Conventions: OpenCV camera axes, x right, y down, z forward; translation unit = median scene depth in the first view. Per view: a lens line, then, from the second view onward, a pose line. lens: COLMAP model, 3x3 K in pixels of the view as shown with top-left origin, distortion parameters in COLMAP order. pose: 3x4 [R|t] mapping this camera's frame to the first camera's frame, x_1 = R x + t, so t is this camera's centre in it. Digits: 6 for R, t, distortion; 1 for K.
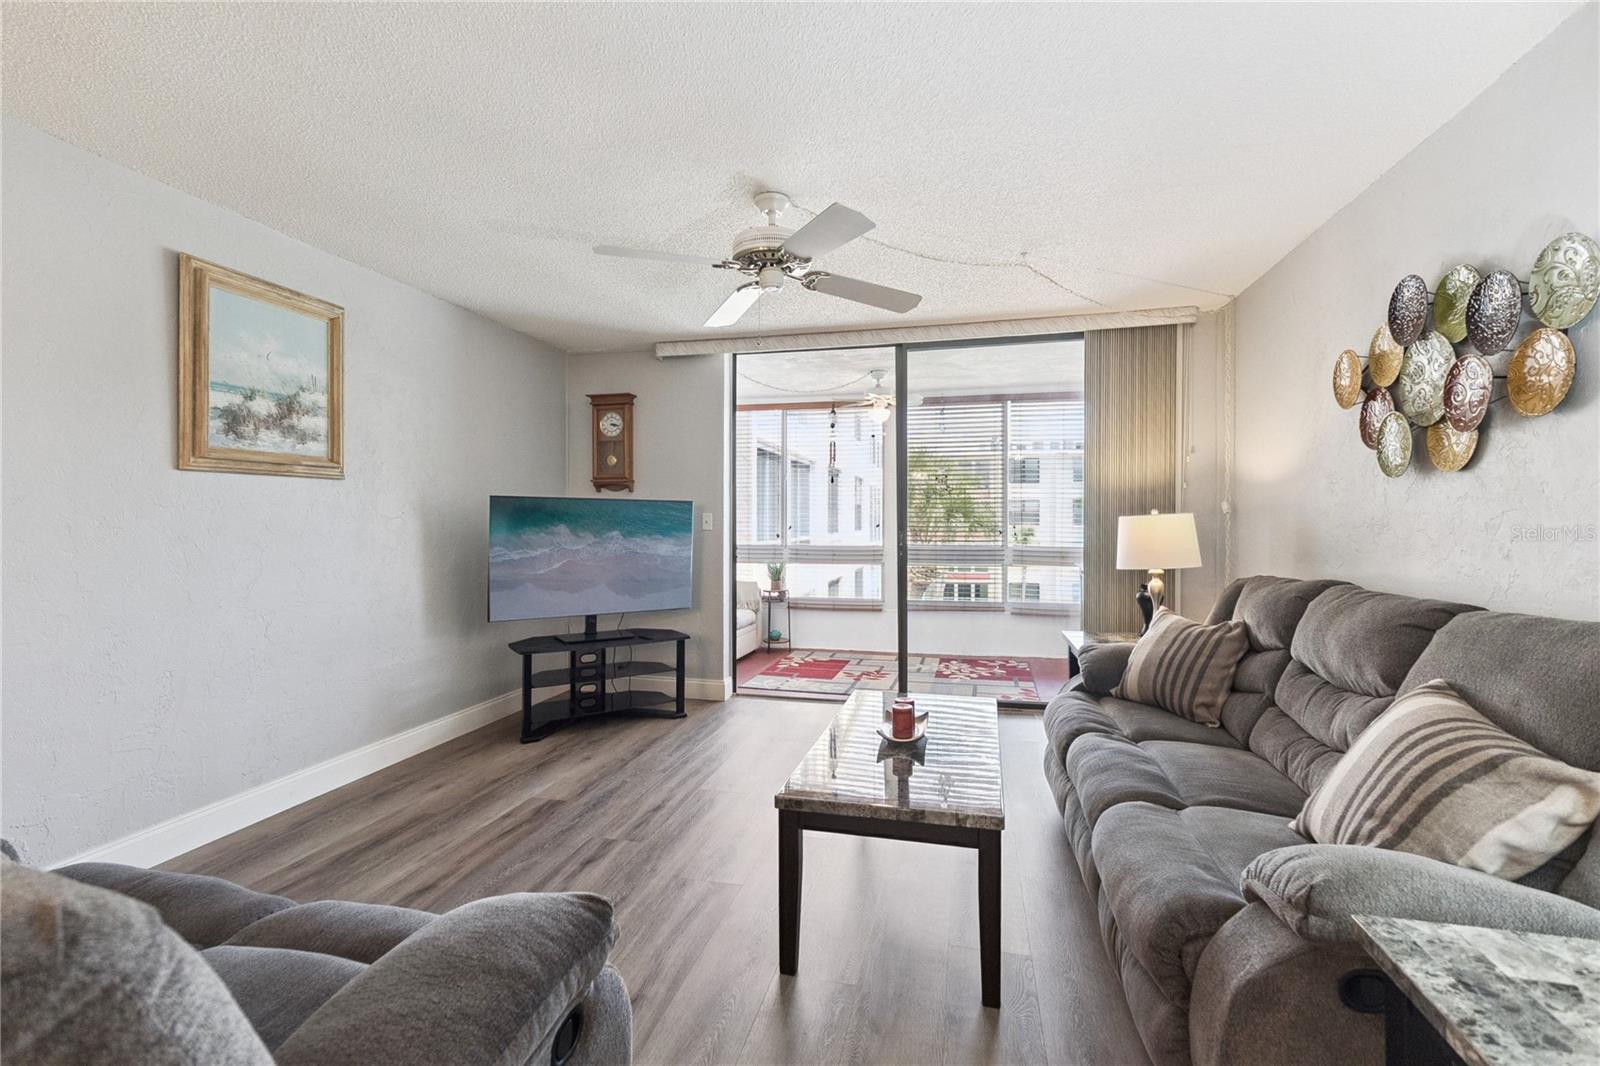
lens RADIAL K [[696.3, 0, 807.0], [0, 696.3, 529.7], [0, 0, 1]] dist [0.000233, -0.000030]
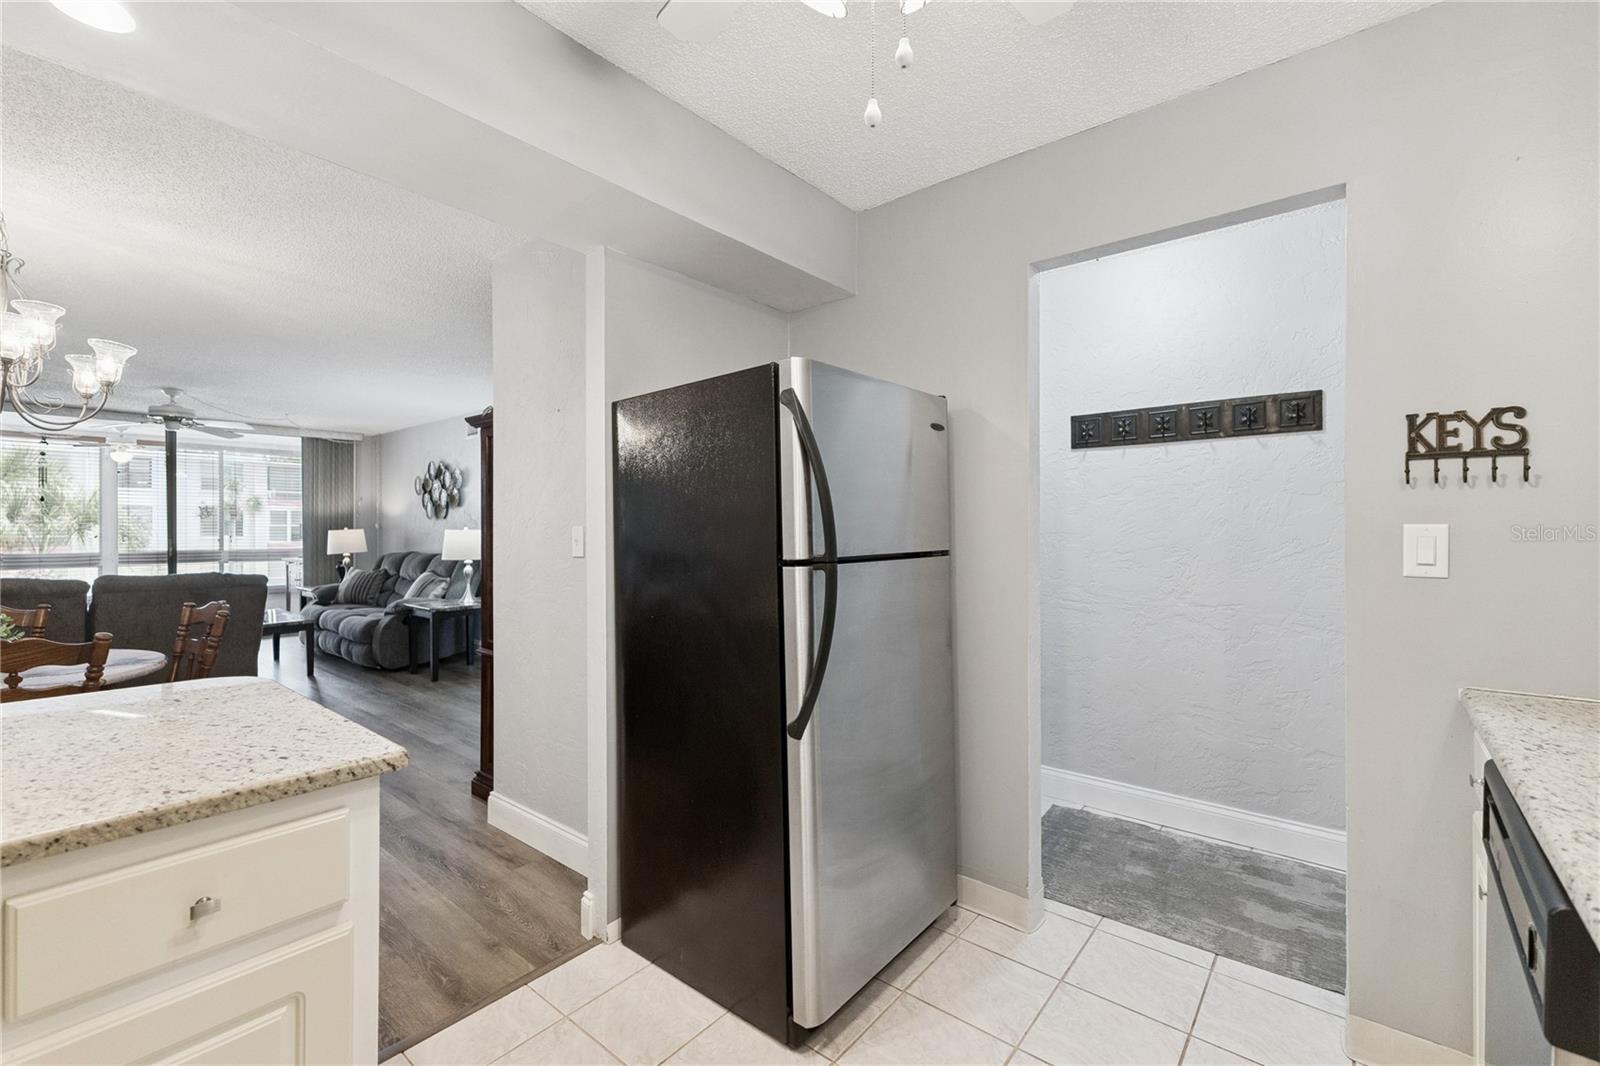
lens RADIAL K [[678.4, 0, 805.6], [0, 678.4, 529.1], [0, 0, 1]] dist [0.004355, 0.000729]
pose [[0.445684, -0.000517, 0.895190, -1.007720], [0.012603, 0.999904, -0.005697, 0.009947], [-0.895102, 0.013821, 0.445648, -1.641931]]
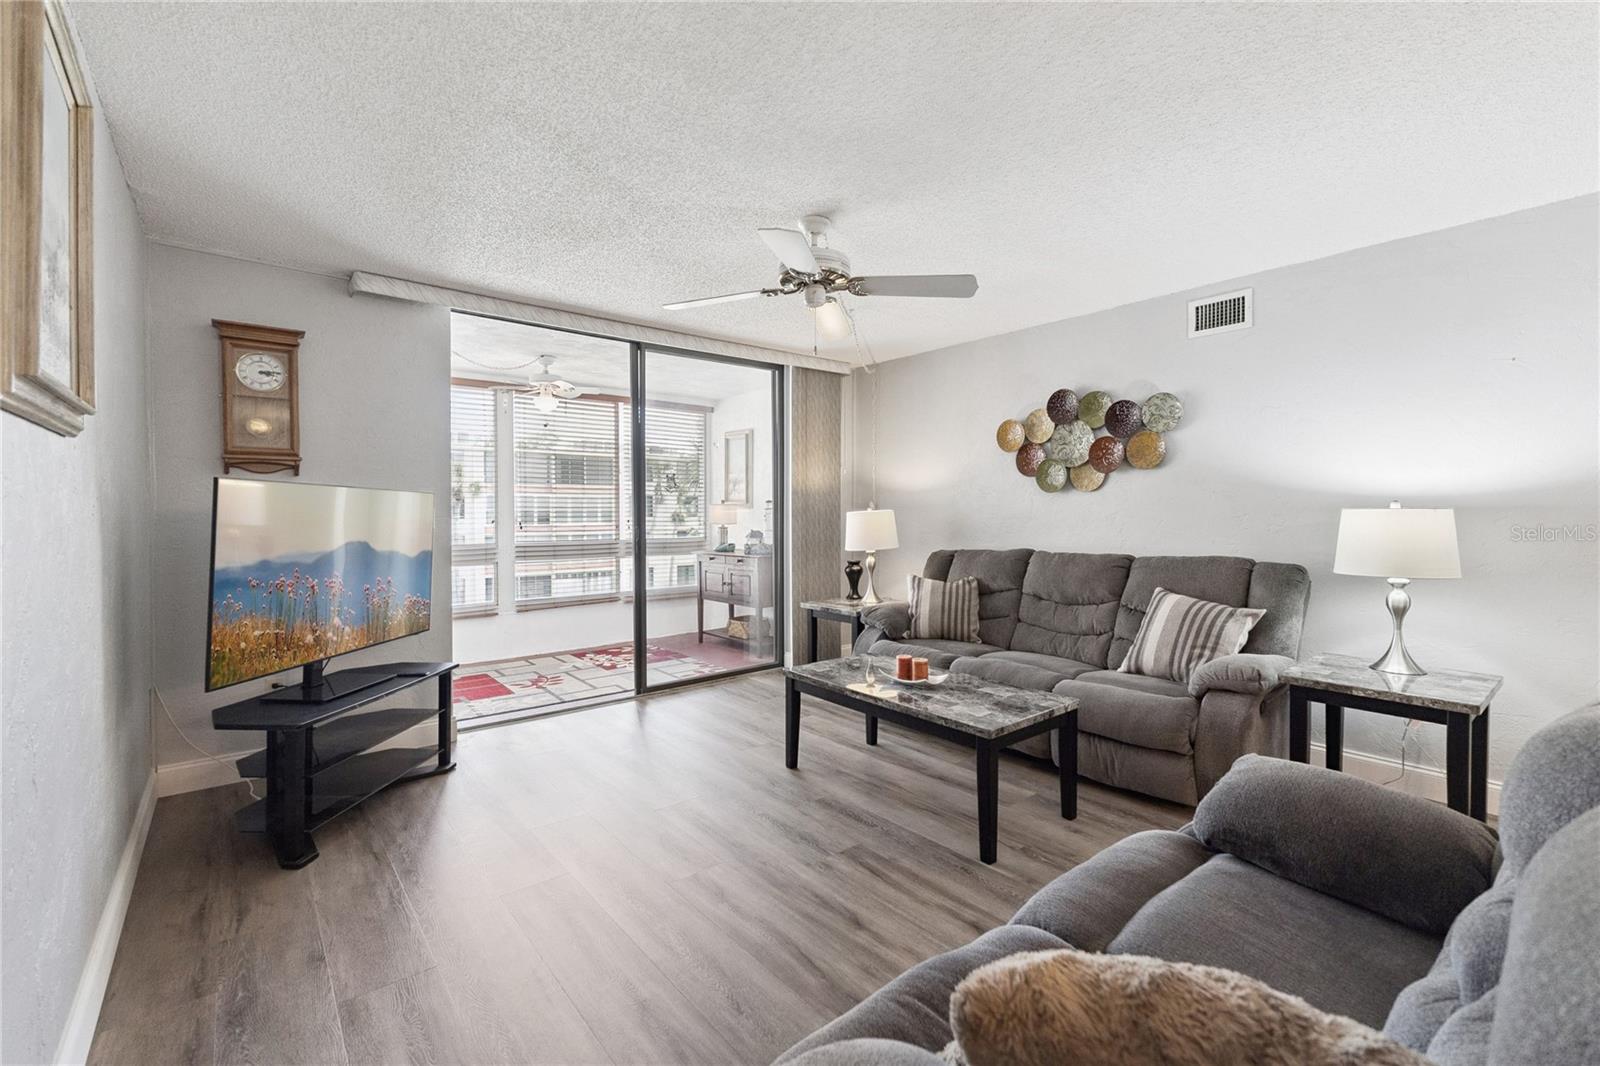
lens RADIAL K [[673.7, 0, 811.2], [0, 673.7, 527.0], [0, 0, 1]] dist [-0.000043, -0.000113]
pose [[0.598979, -0.017204, 0.800580, -0.822328], [0.011922, 0.999850, 0.012567, -0.009921], [-0.800676, 0.002017, 0.599094, 0.339913]]
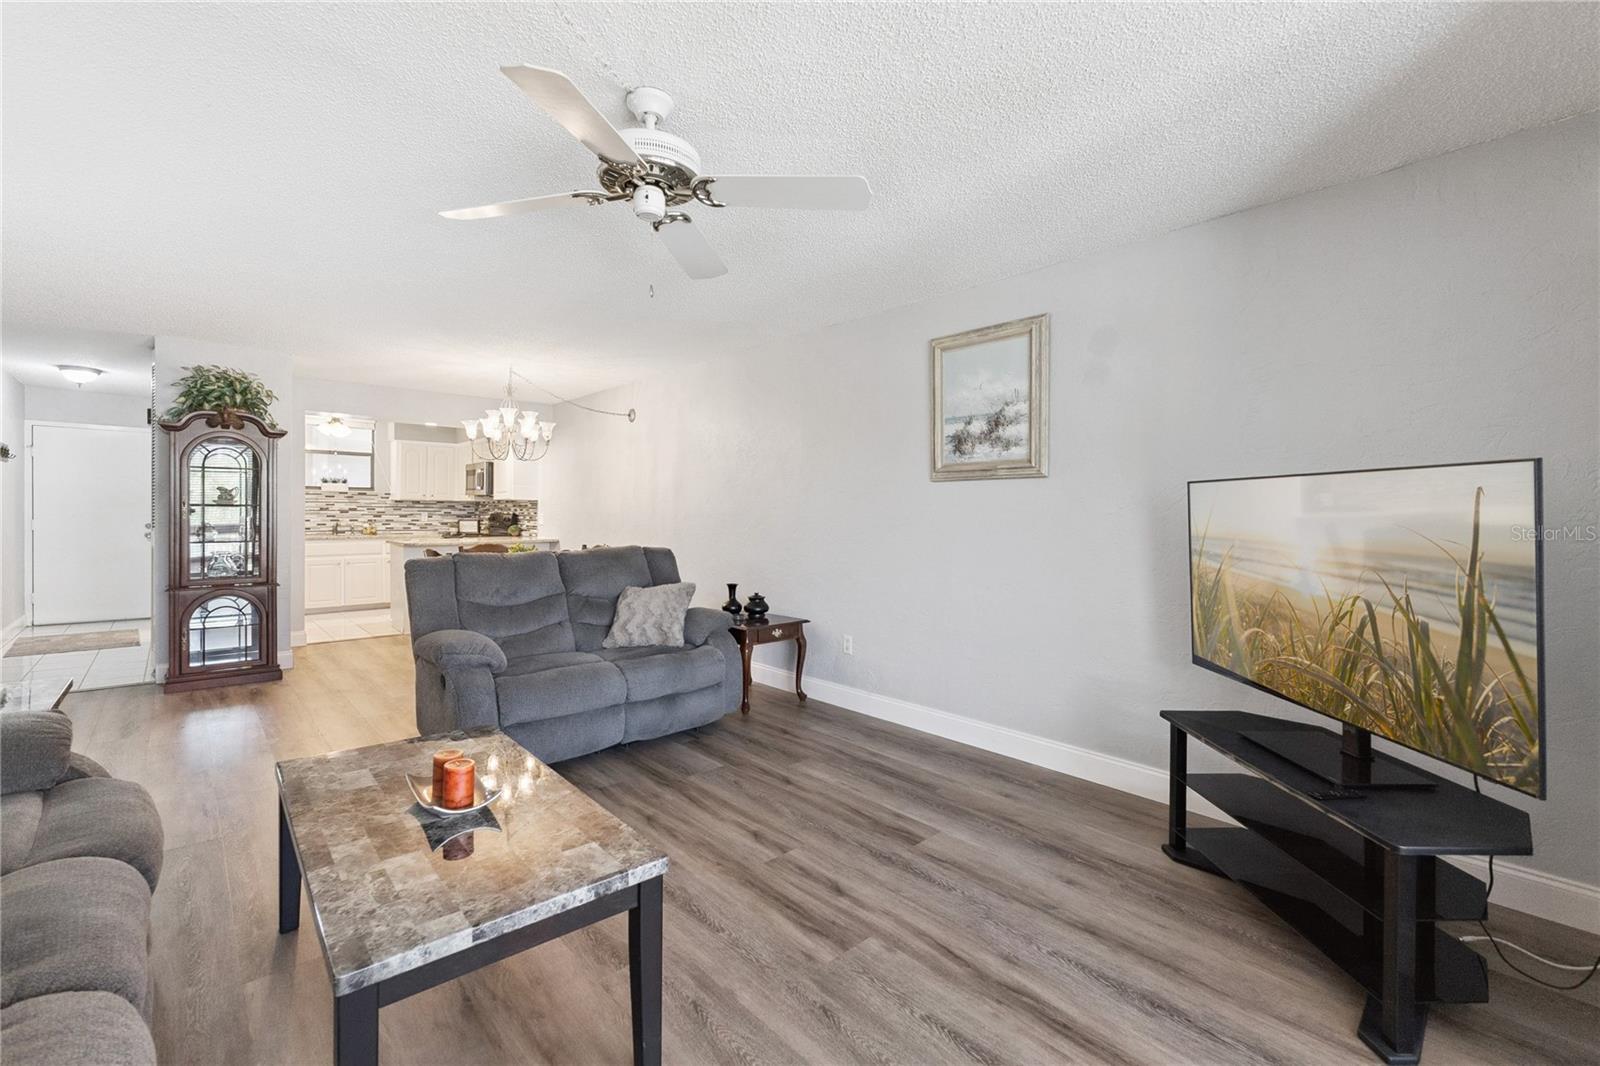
lens RADIAL K [[688.3, 0, 802.9], [0, 688.3, 516.2], [0, 0, 1]] dist [0.003794, 0.000254]
pose [[-0.571283, -0.002755, -0.820748, 0.448415], [-0.019879, 0.999747, 0.010481, -0.018089], [0.820512, 0.022303, -0.571194, 1.452820]]
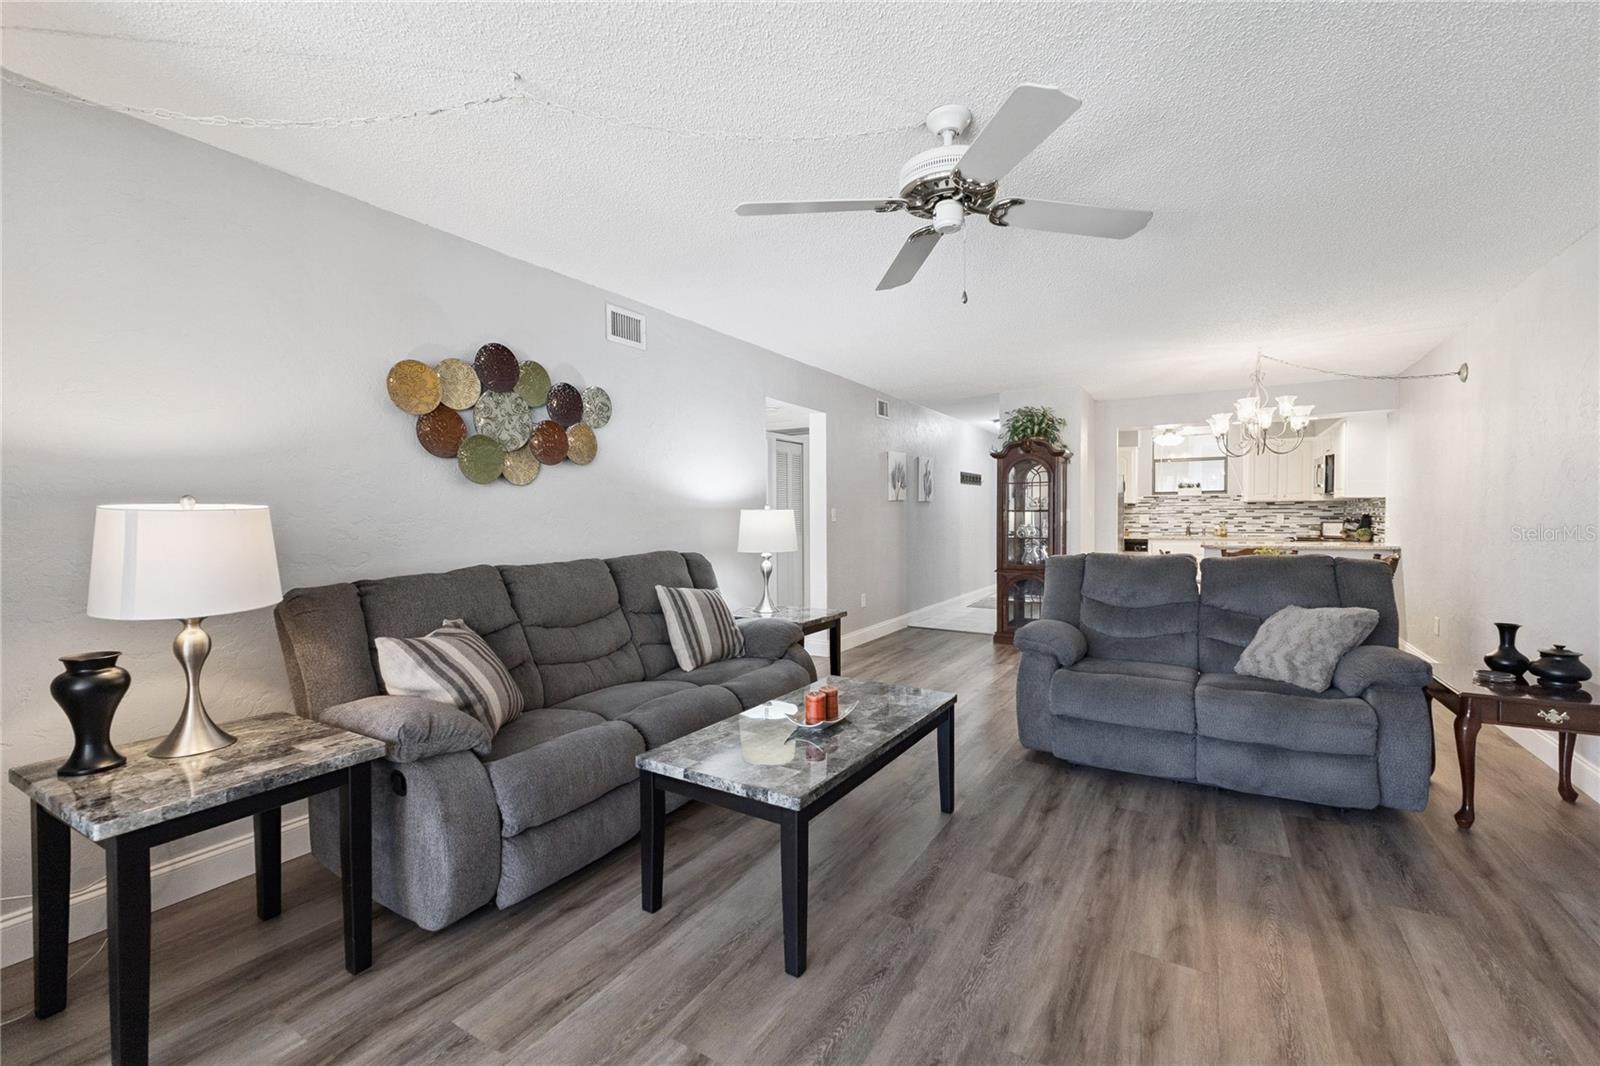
lens RADIAL K [[678.4, 0, 805.6], [0, 678.4, 529.1], [0, 0, 1]] dist [0.004355, 0.000729]
pose [[-0.951555, -0.001937, 0.307473, -0.123096], [0.008981, 0.999378, 0.034091, -0.021366], [-0.307348, 0.035201, -0.950946, 1.659259]]
